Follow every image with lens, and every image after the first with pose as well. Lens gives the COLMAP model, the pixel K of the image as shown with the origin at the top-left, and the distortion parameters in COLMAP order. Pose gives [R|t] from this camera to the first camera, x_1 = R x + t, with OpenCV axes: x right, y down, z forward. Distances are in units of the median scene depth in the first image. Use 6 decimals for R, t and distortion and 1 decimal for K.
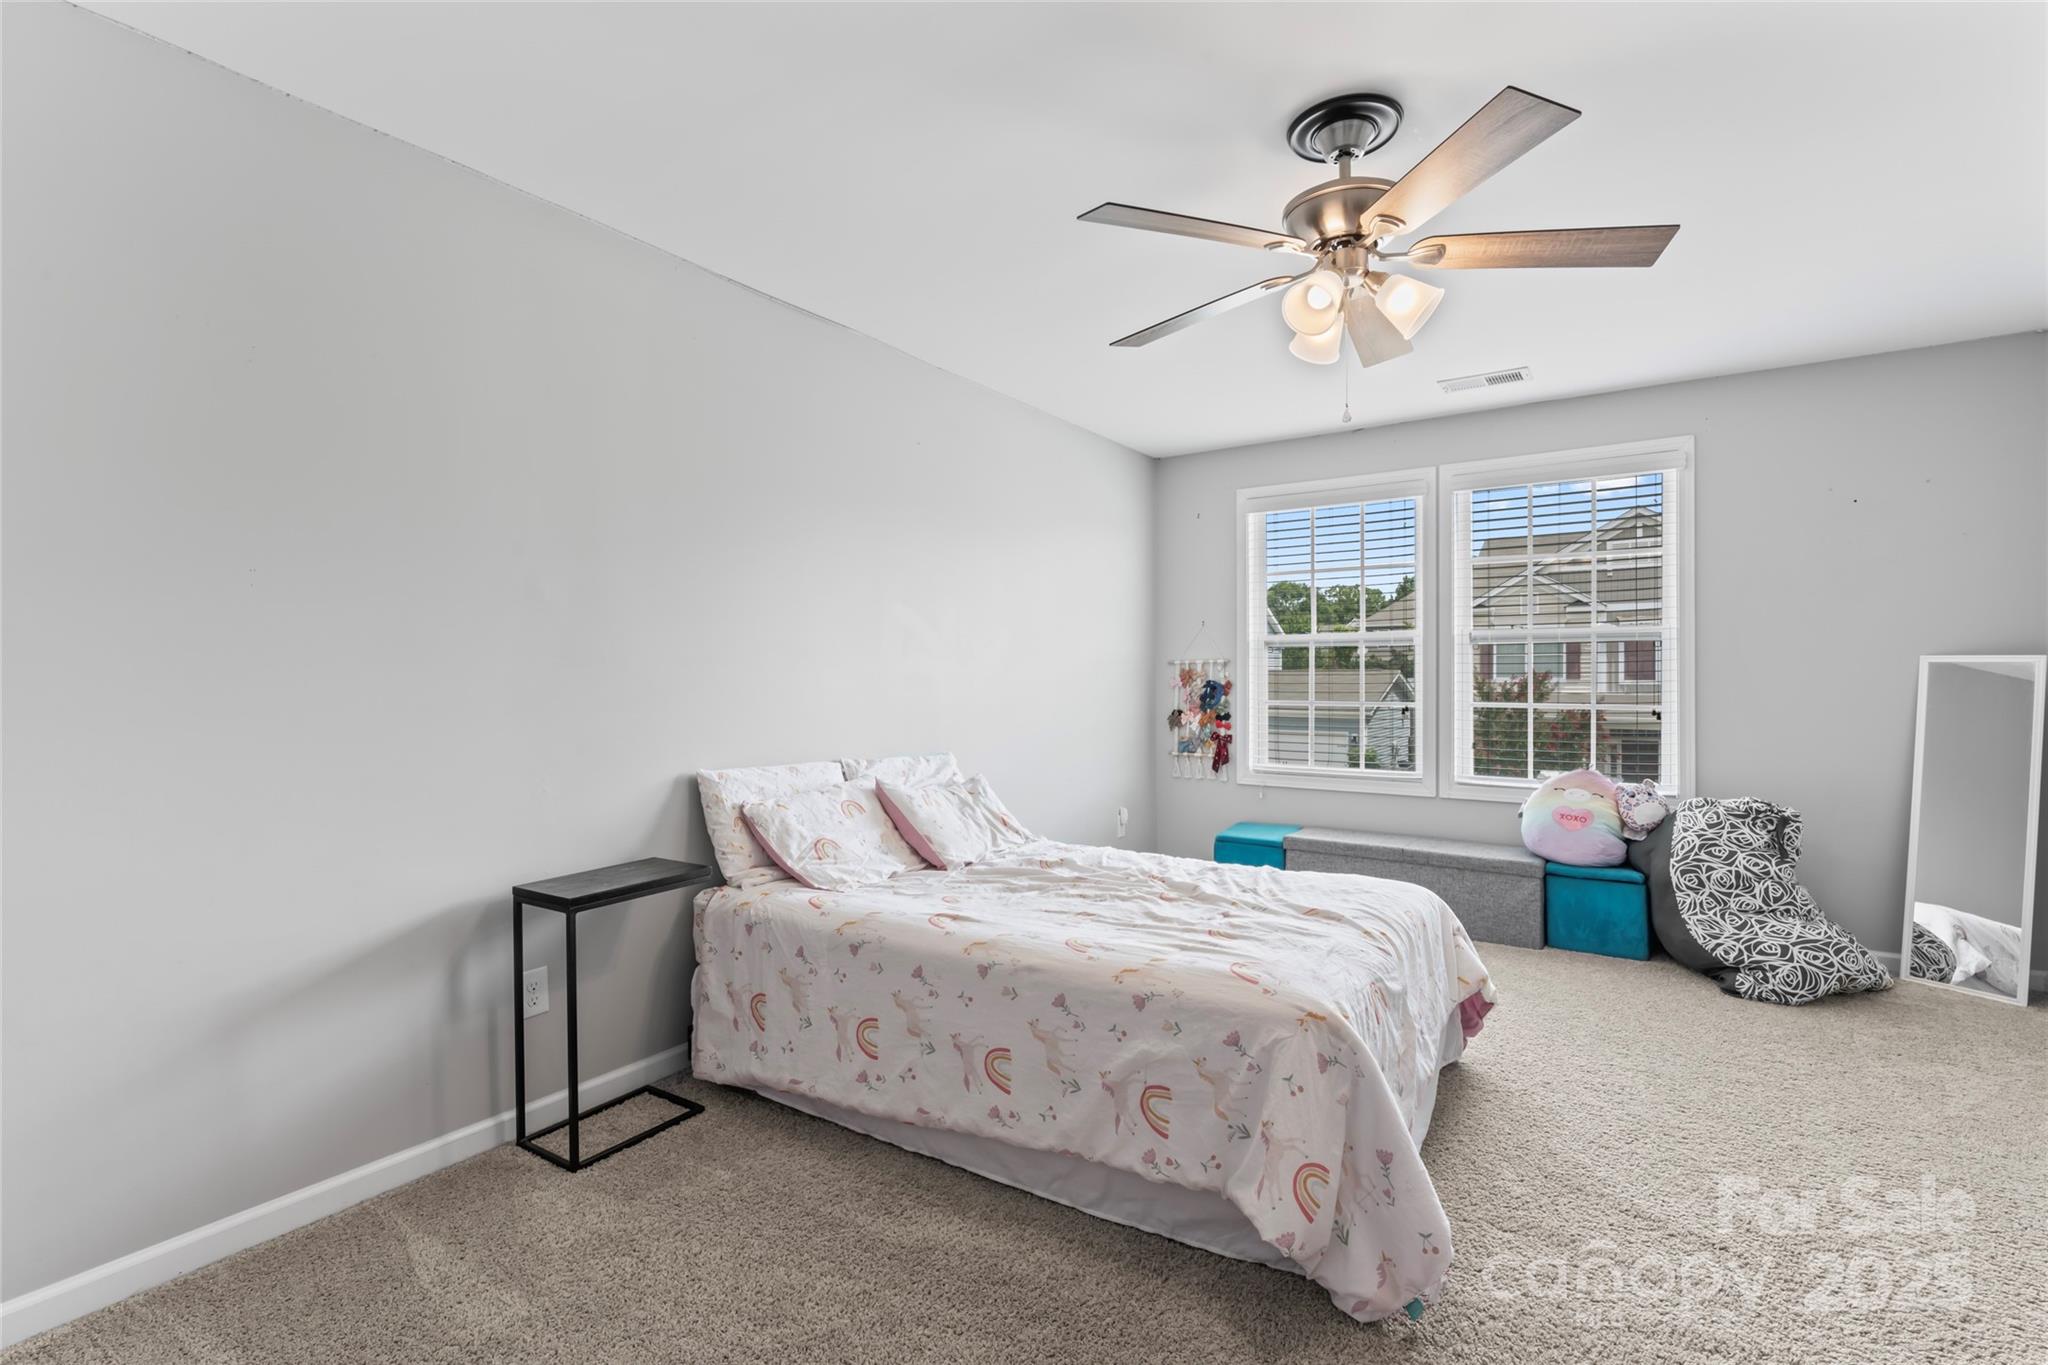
lens RADIAL K [[949.2, 0, 1024.0], [0, 949.2, 682.5], [0, 0, 1]] dist [-0.000616, -0.000341]
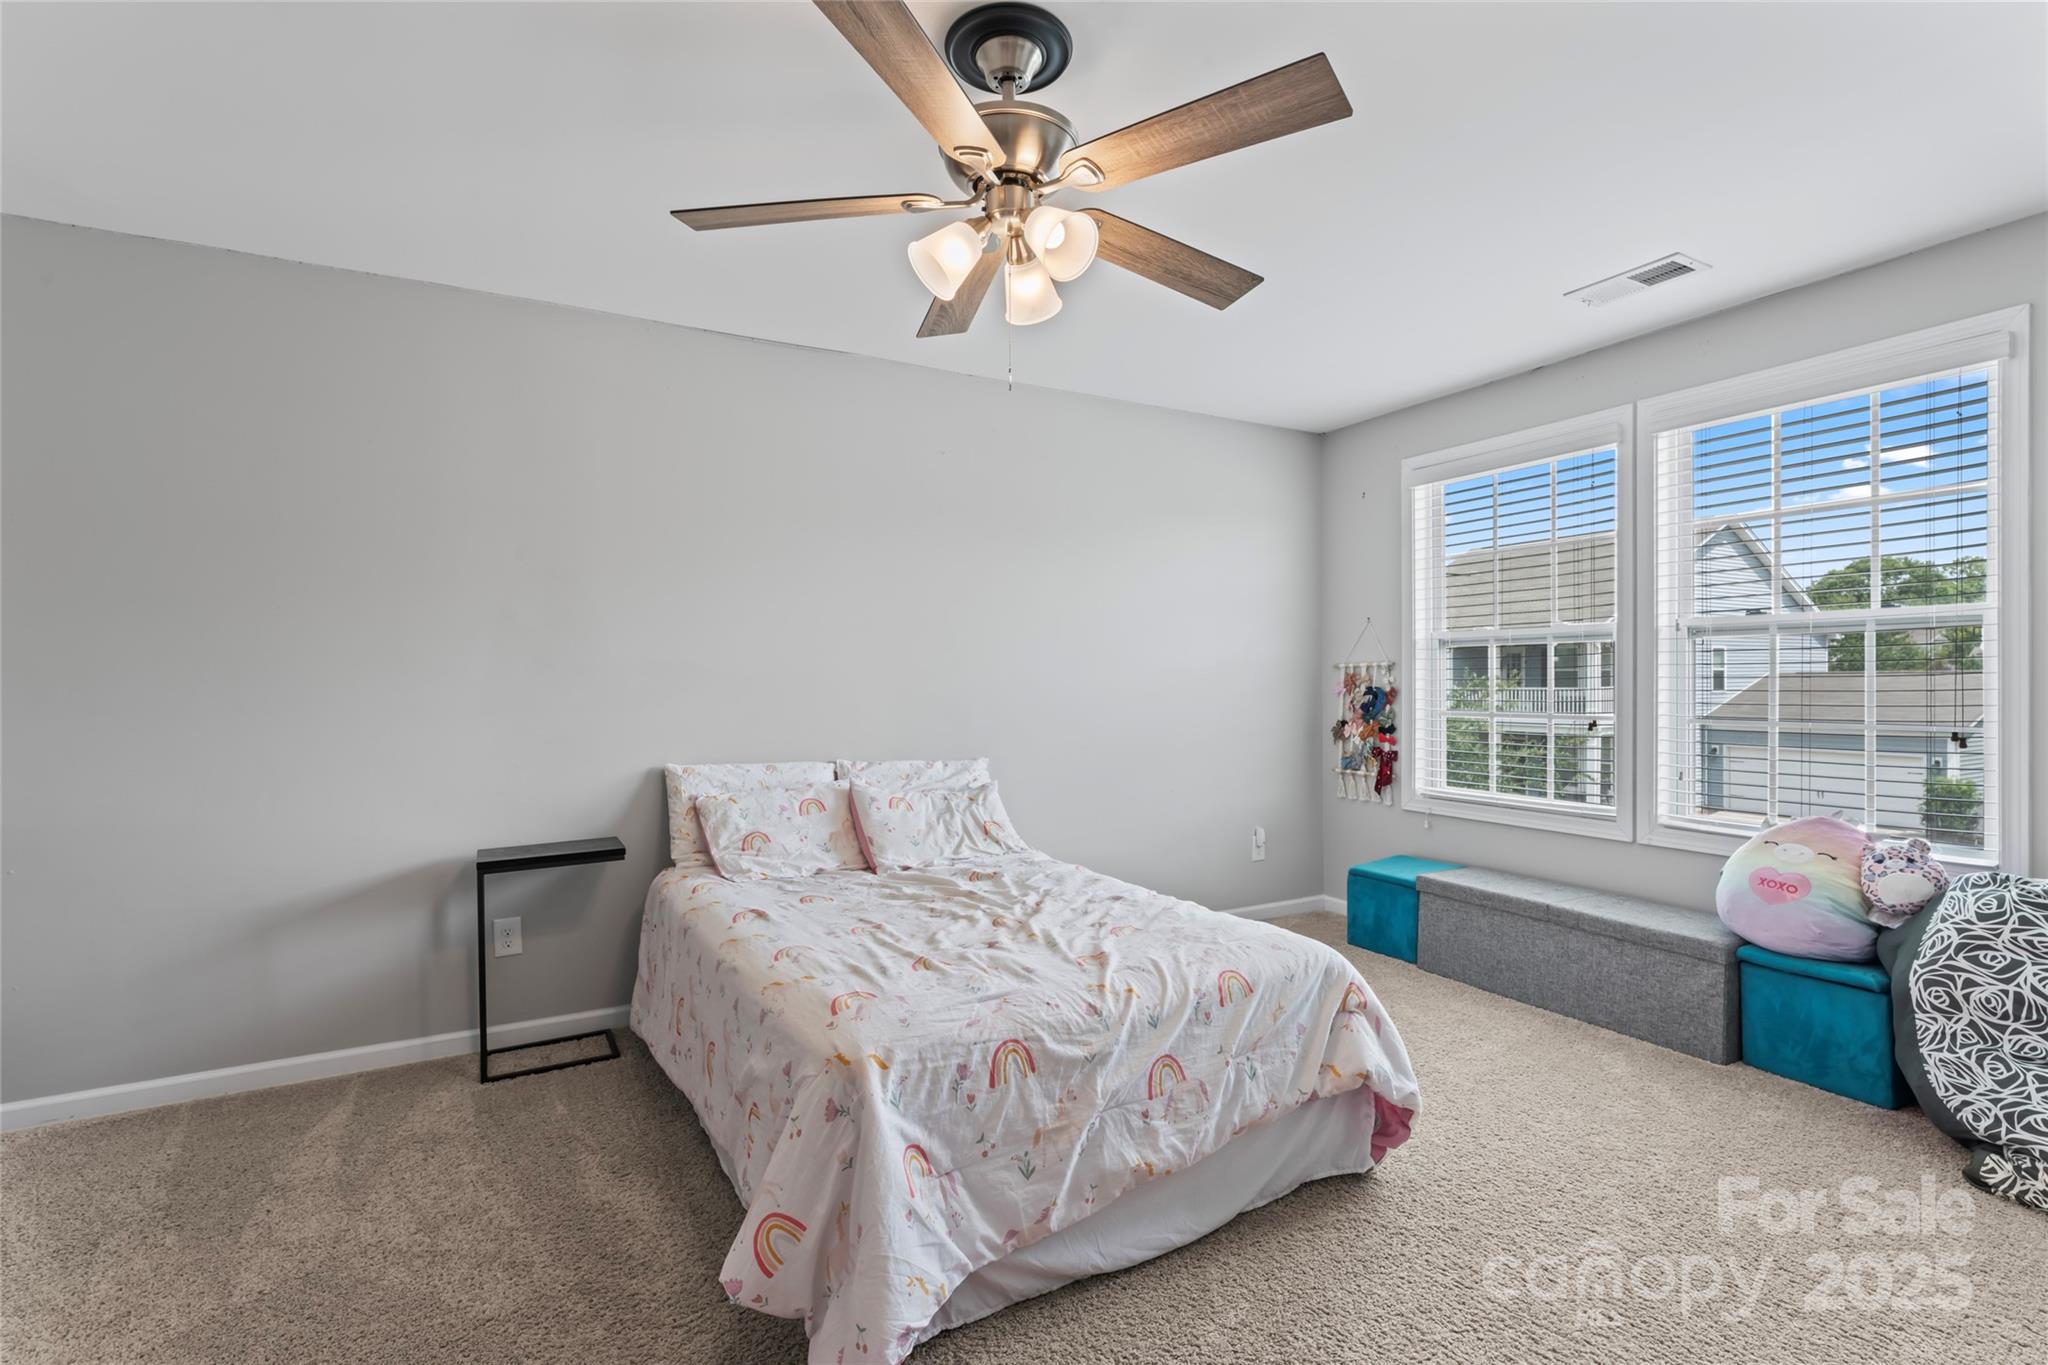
lens RADIAL K [[947.1, 0, 1028.9], [0, 947.1, 693.5], [0, 0, 1]] dist [-0.000044, 0.000217]
pose [[0.889233, 0.005385, -0.457423, 0.447389], [-0.002245, 0.999970, 0.007409, -0.002318], [0.457449, -0.005562, 0.889218, 0.142298]]
